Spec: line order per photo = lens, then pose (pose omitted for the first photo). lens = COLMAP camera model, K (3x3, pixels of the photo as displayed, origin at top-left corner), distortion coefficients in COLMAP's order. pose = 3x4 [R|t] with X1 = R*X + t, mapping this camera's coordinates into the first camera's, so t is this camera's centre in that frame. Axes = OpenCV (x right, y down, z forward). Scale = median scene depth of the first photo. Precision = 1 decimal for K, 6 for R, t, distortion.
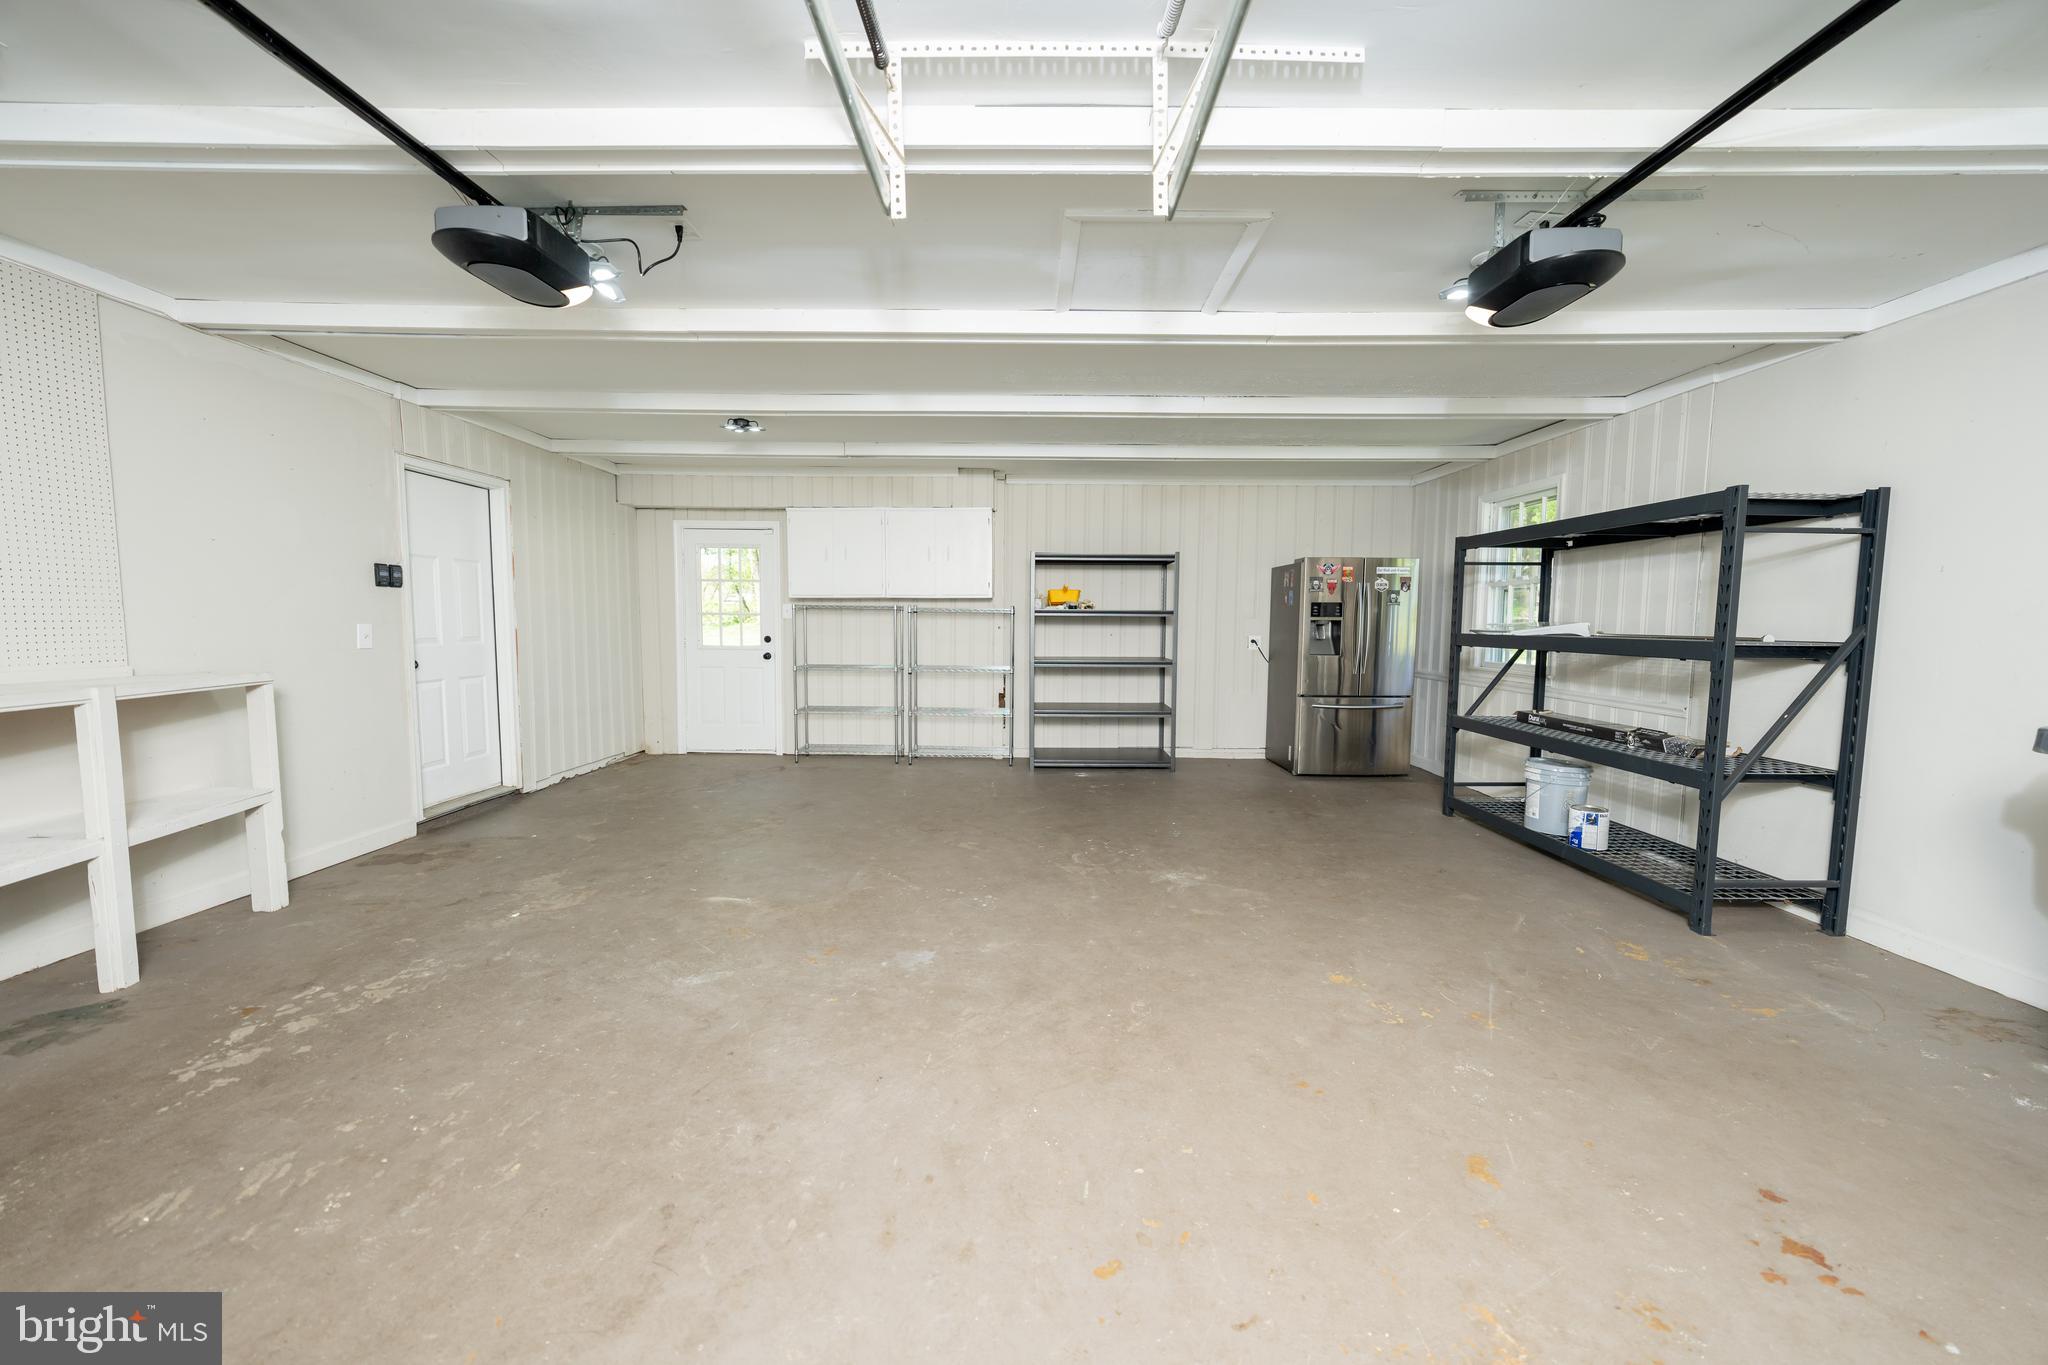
lens RADIAL K [[730.4, 0, 1024.0], [0, 730.4, 682.5], [0, 0, 1]] dist [-0.000368, -0.000069]
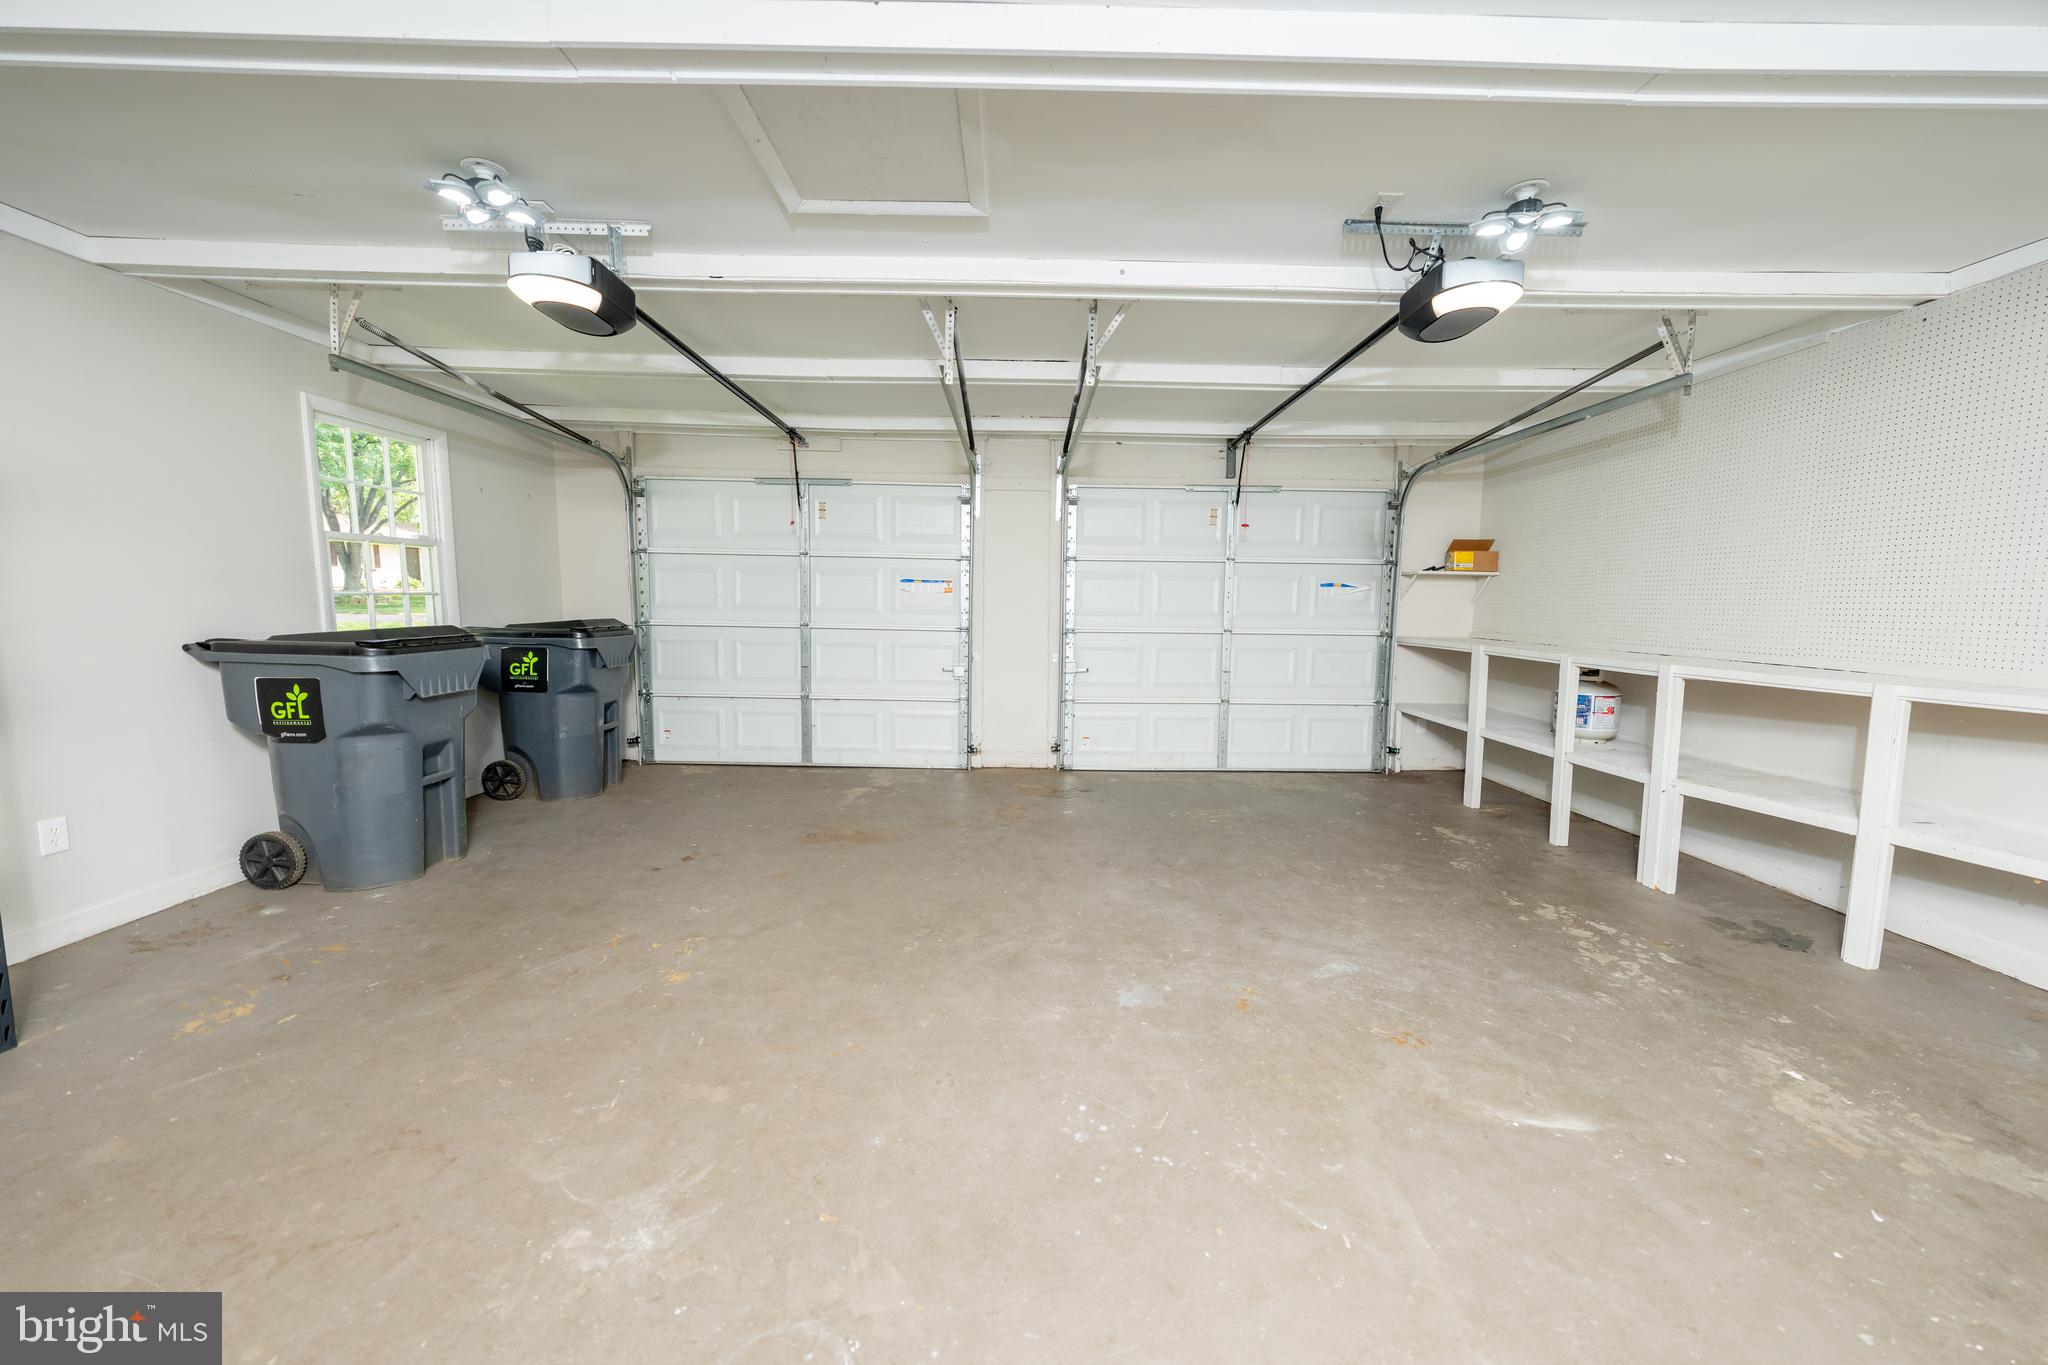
lens RADIAL K [[784.9, 0, 1032.1], [0, 784.9, 680.1], [0, 0, 1]] dist [-0.001253, 0.000126]
pose [[-0.999425, -0.018620, -0.028322, 0.010691], [-0.023591, 0.982116, 0.186792, -0.165586], [0.024337, 0.187353, -0.981991, 1.879500]]
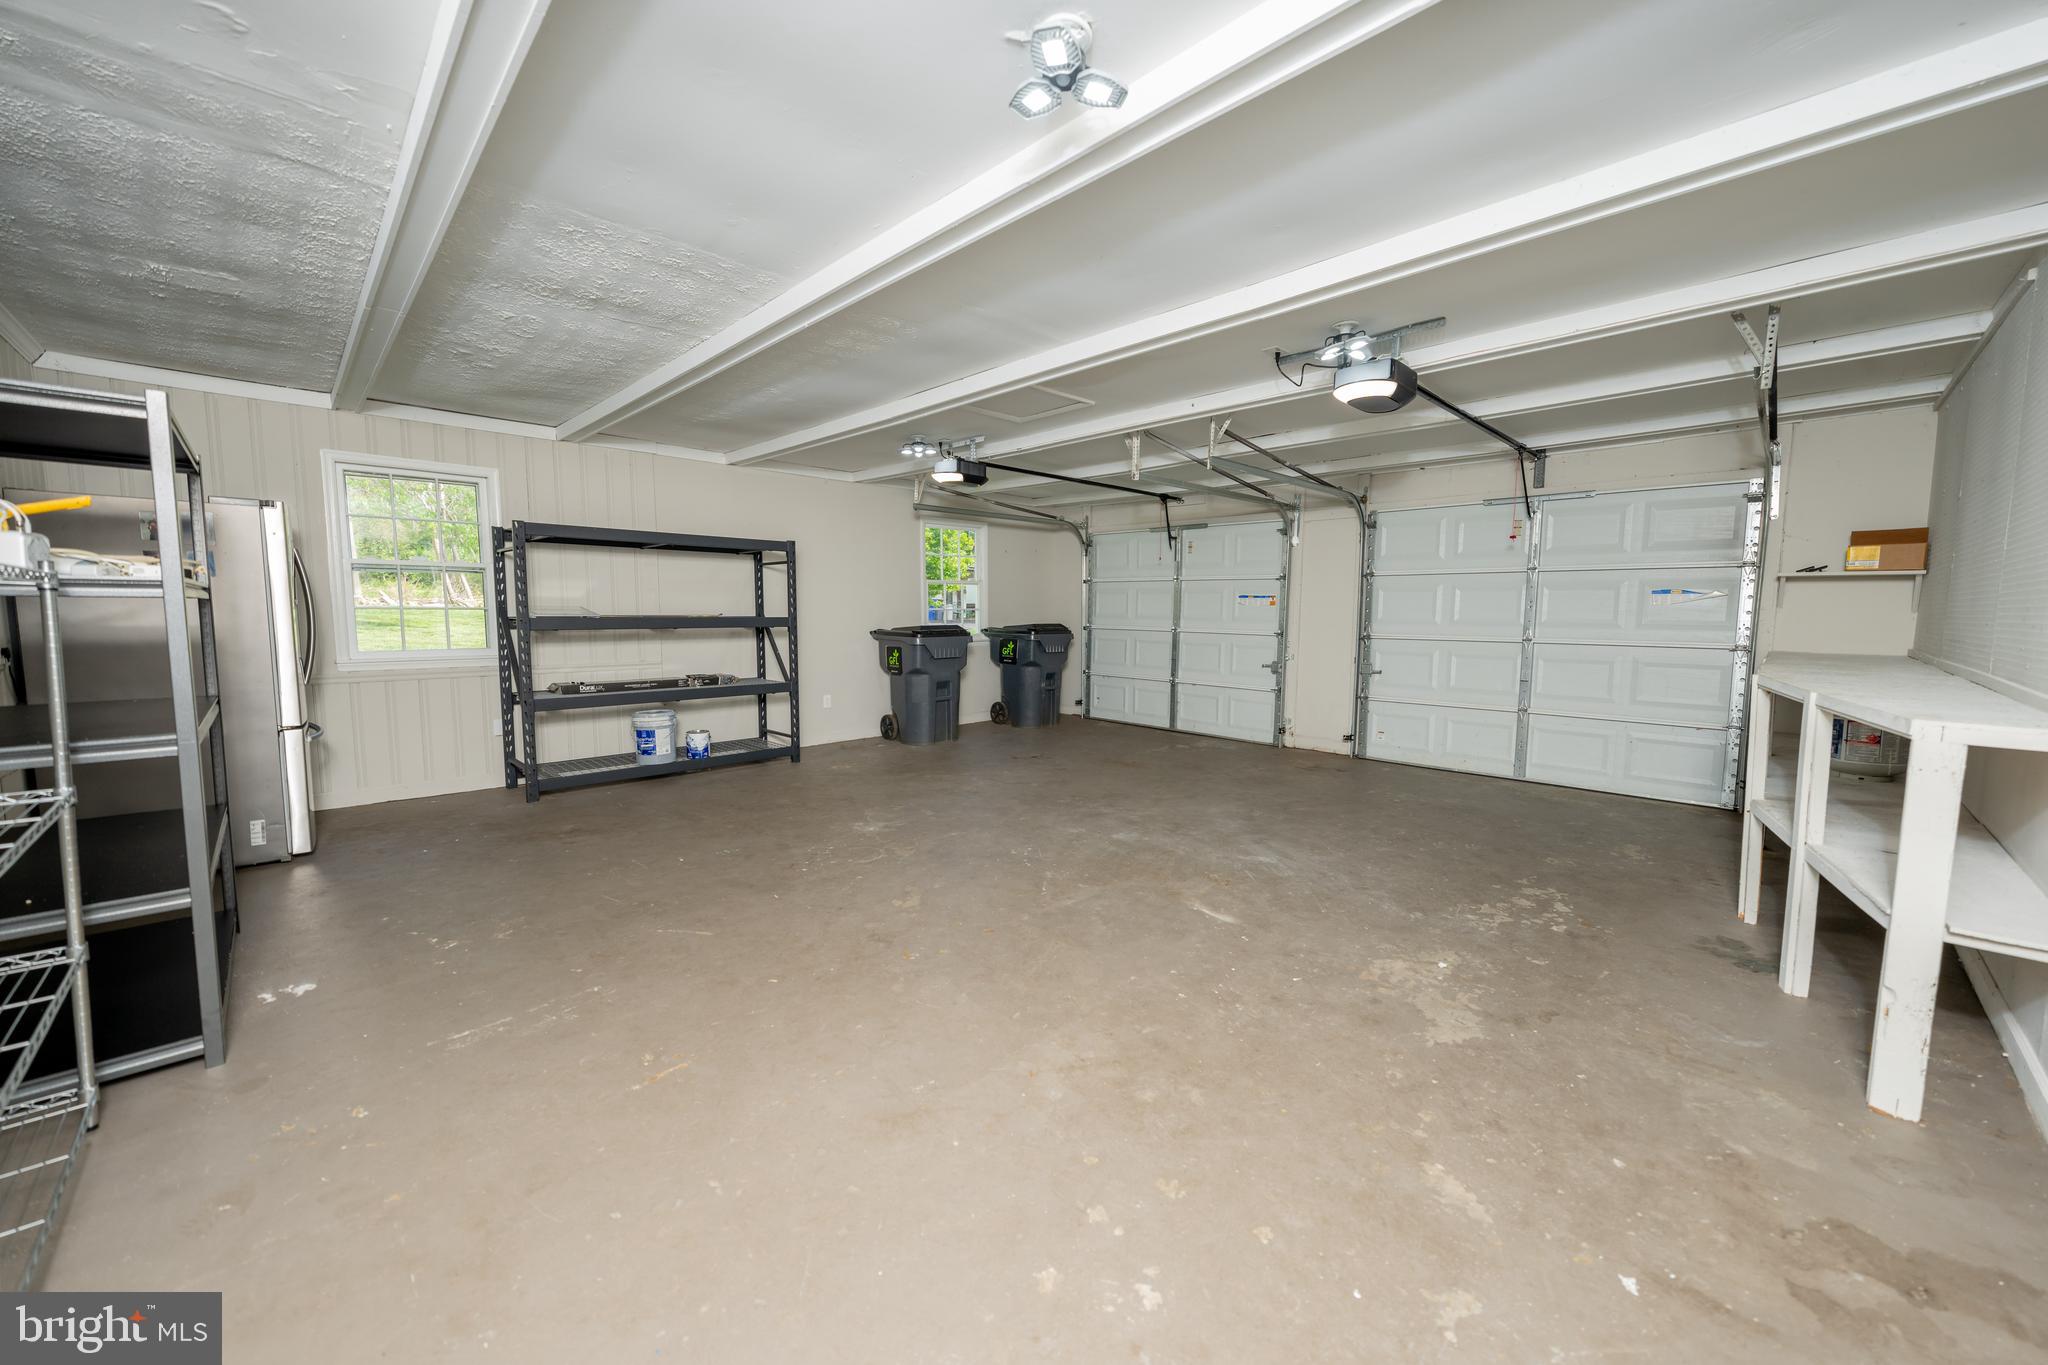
lens RADIAL K [[801.8, 0, 988.5], [0, 801.8, 678.1], [0, 0, 1]] dist [-0.000255, 0.000125]
pose [[-0.677845, -0.076972, 0.731165, -1.172684], [0.053914, 0.986623, 0.153847, -0.223490], [-0.733225, 0.143705, -0.664627, 2.315318]]
